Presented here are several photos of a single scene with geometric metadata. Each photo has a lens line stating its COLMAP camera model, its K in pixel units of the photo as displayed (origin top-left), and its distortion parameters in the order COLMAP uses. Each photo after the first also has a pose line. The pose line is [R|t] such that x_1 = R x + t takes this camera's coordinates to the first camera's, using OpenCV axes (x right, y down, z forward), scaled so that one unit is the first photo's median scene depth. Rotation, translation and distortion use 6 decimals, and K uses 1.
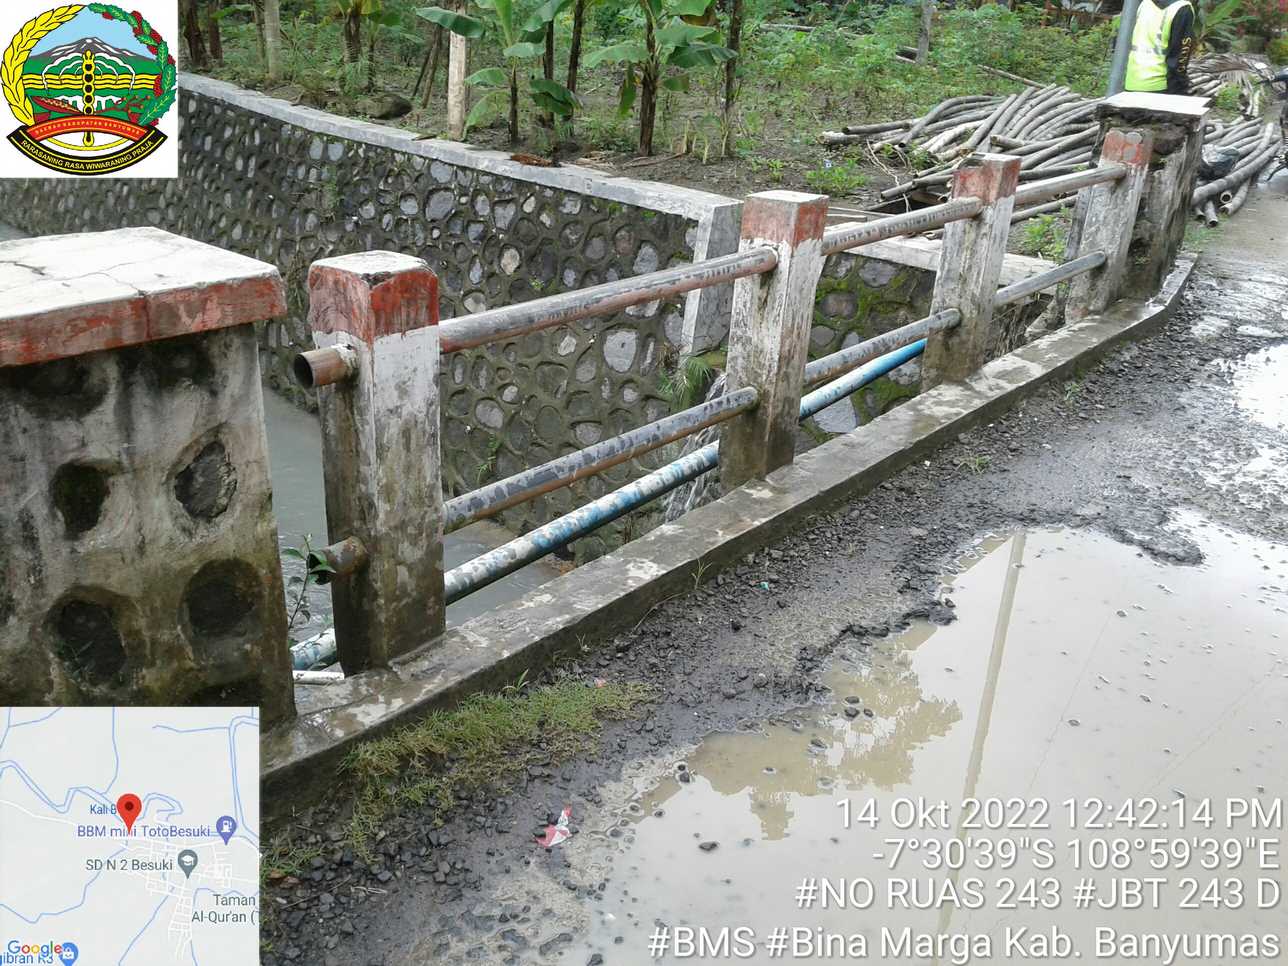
lens RADIAL K [[1221.8, 0, 598.1], [0, 1221.8, 505.2], [0, 0, 1]] dist [0.056418, -0.092622]
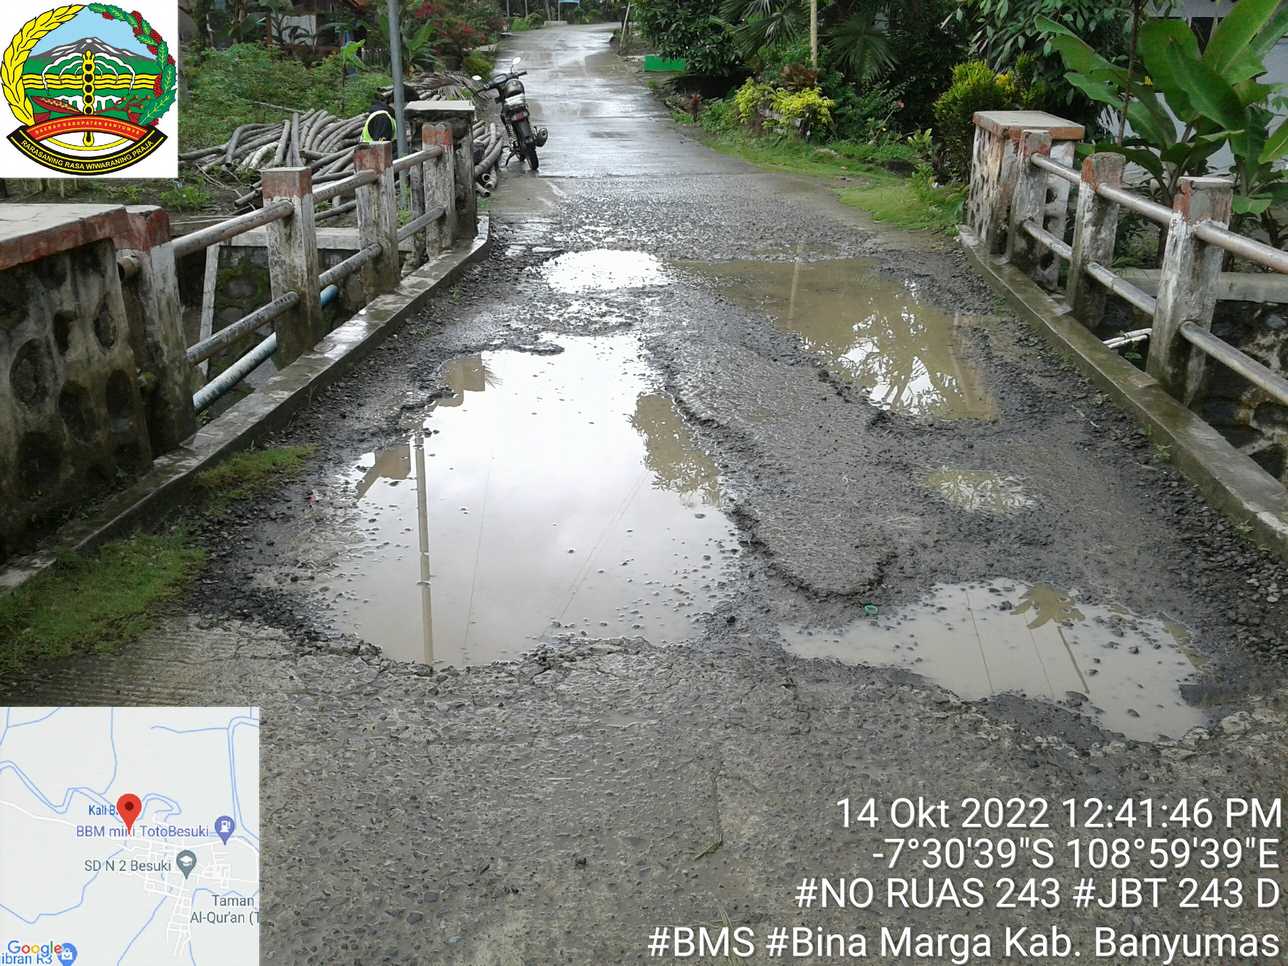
lens RADIAL K [[1230.6, 0, 601.1], [0, 1230.6, 441.8], [0, 0, 1]] dist [0.139925, -0.373638]
pose [[0.834239, -0.220496, 0.505398, -0.220960], [0.258437, 0.966014, -0.005137, 0.112860], [-0.487089, 0.134899, 0.862871, -0.302074]]
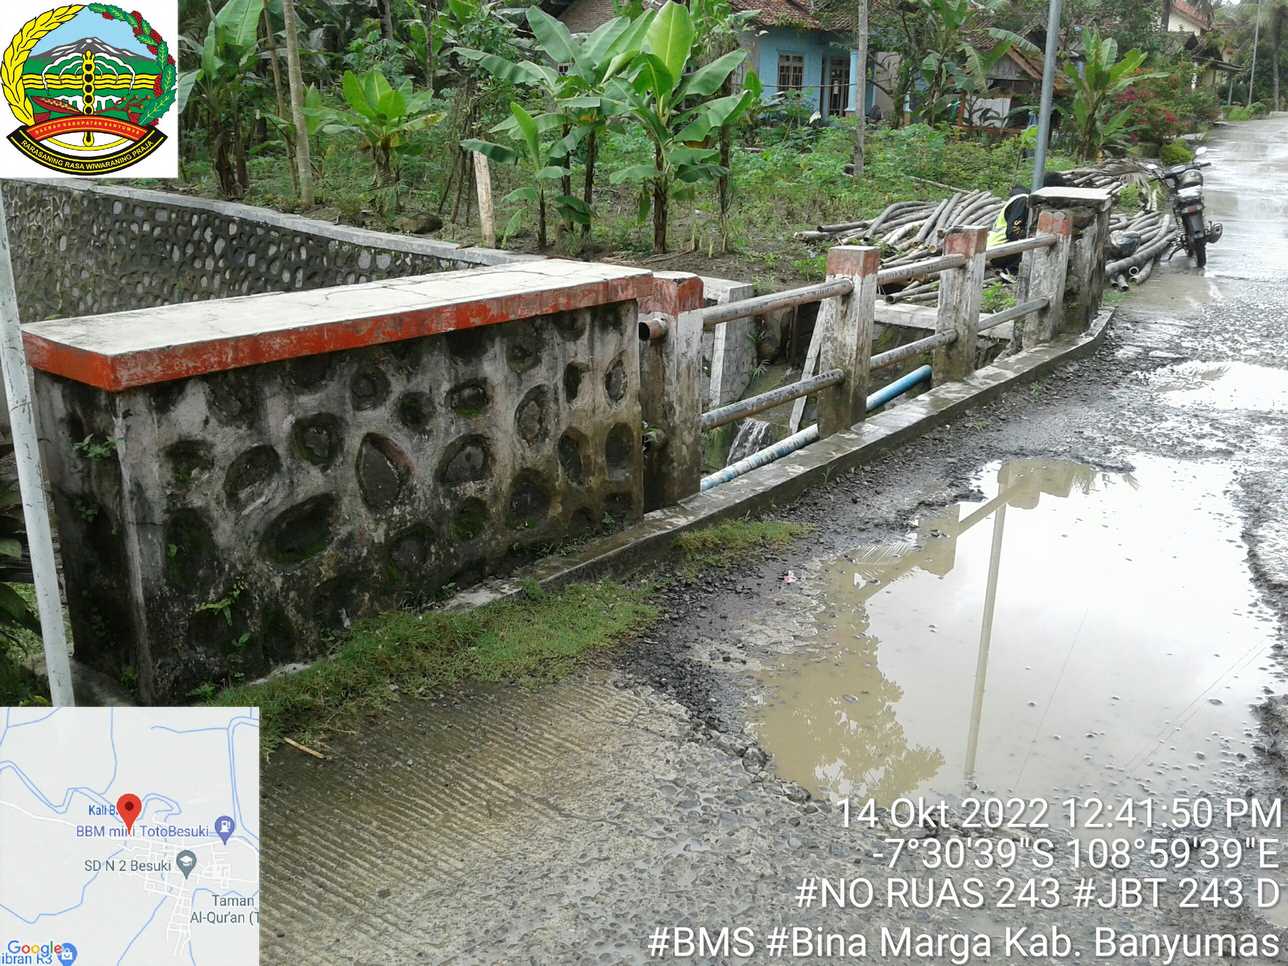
lens RADIAL K [[1221.1, 0, 623.1], [0, 1221.1, 439.9], [0, 0, 1]] dist [0.110618, -0.253969]
pose [[0.997270, -0.041689, 0.060951, -0.140213], [0.049851, 0.989008, -0.139208, 0.111442], [-0.054477, 0.141867, 0.988386, -0.289847]]
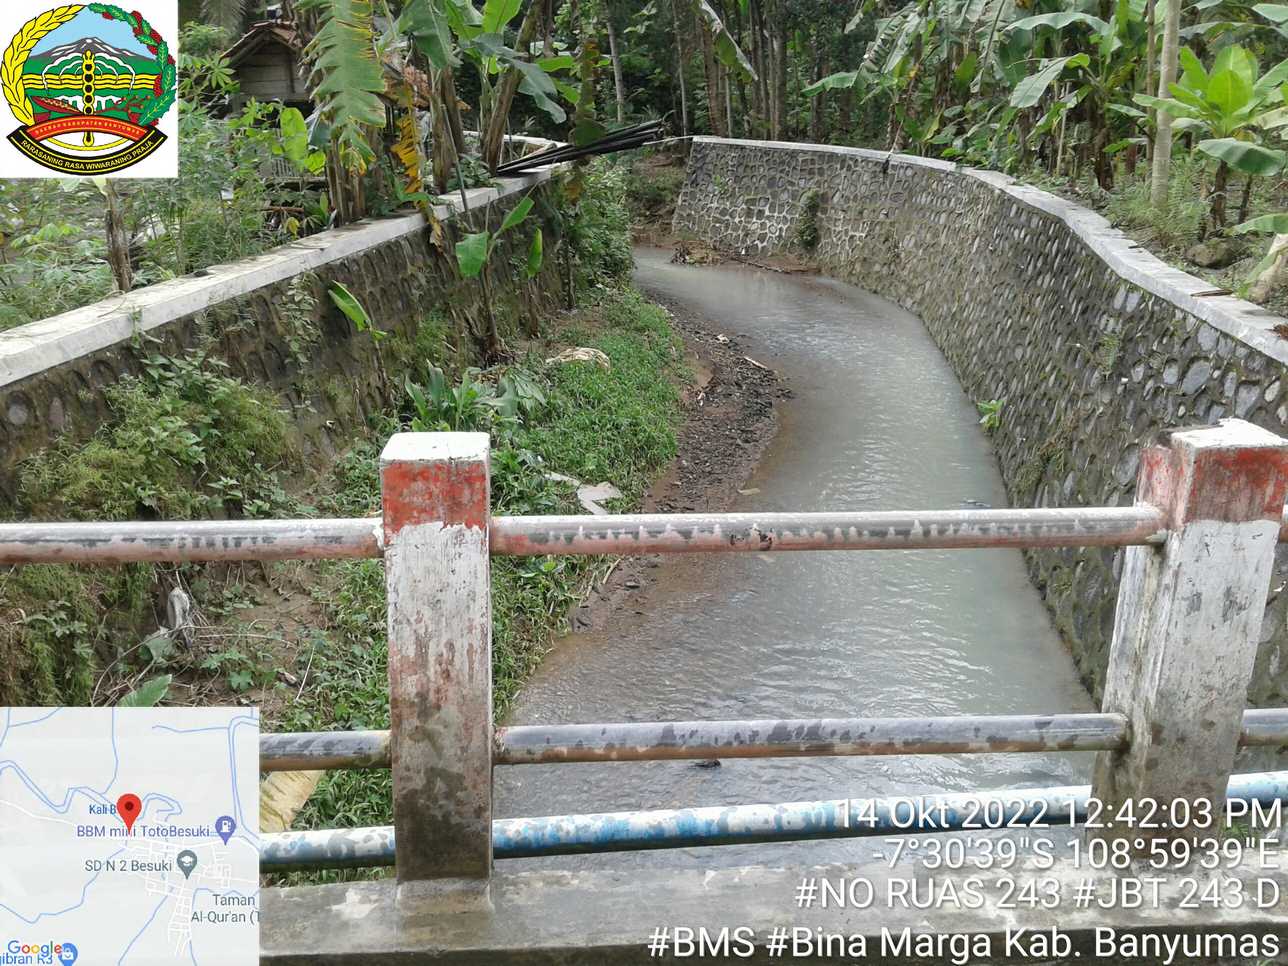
lens RADIAL K [[1200.5, 0, 591.9], [0, 1200.5, 488.4], [0, 0, 1]] dist [0.150796, -0.248676]
pose [[0.673341, 0.188410, -0.714922, 0.359720], [-0.265029, 0.964230, 0.004498, -0.144630], [0.690196, 0.186446, 0.699190, 0.364917]]
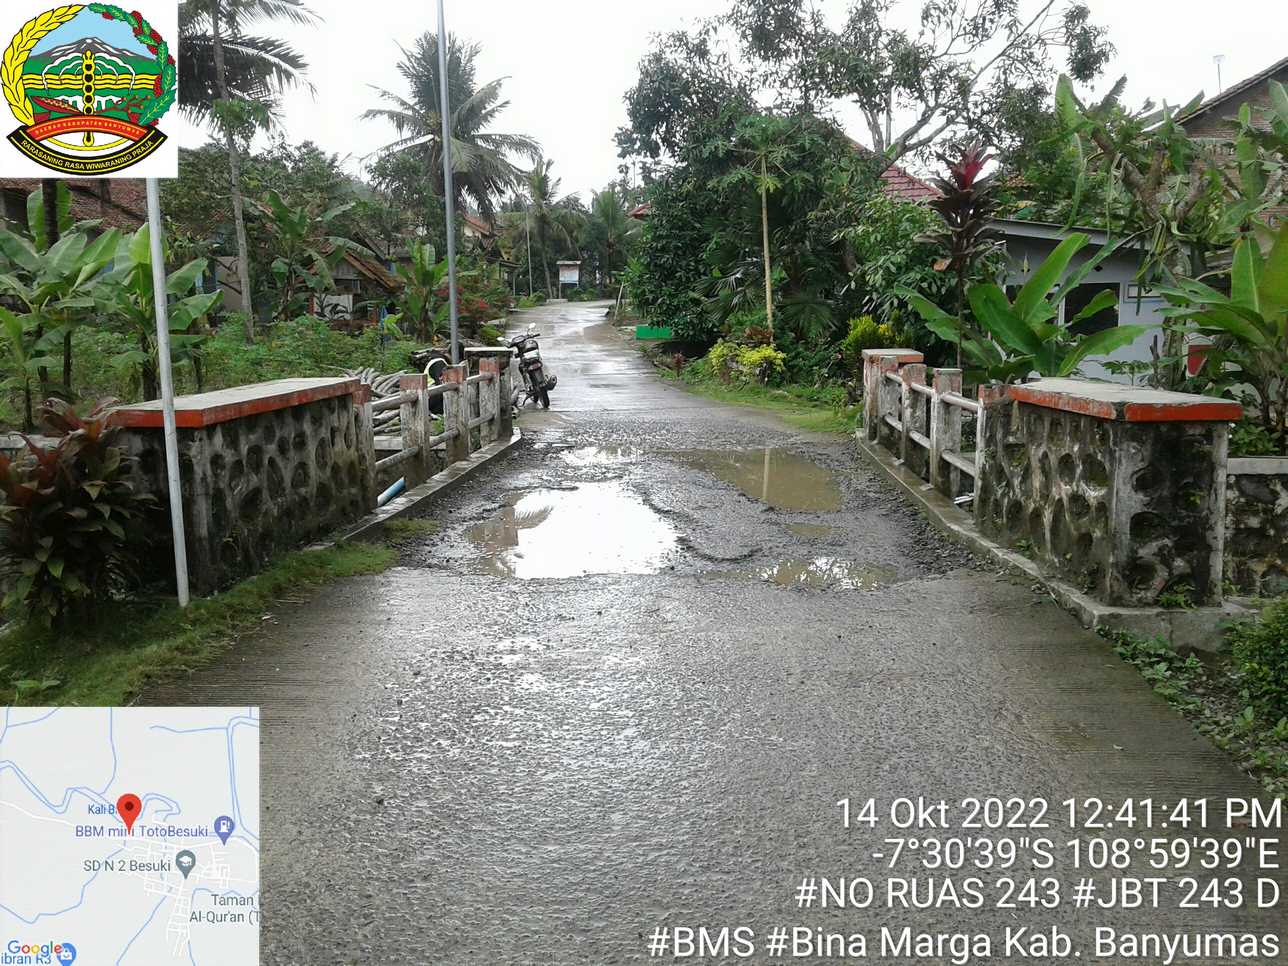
lens RADIAL K [[1175.5, 0, 594.4], [0, 1175.5, 447.4], [0, 0, 1]] dist [0.124016, -0.171544]
pose [[0.835015, -0.123294, 0.536236, -0.506118], [0.266739, 0.943102, -0.198519, 0.283765], [-0.481249, 0.308801, 0.820391, -0.690262]]
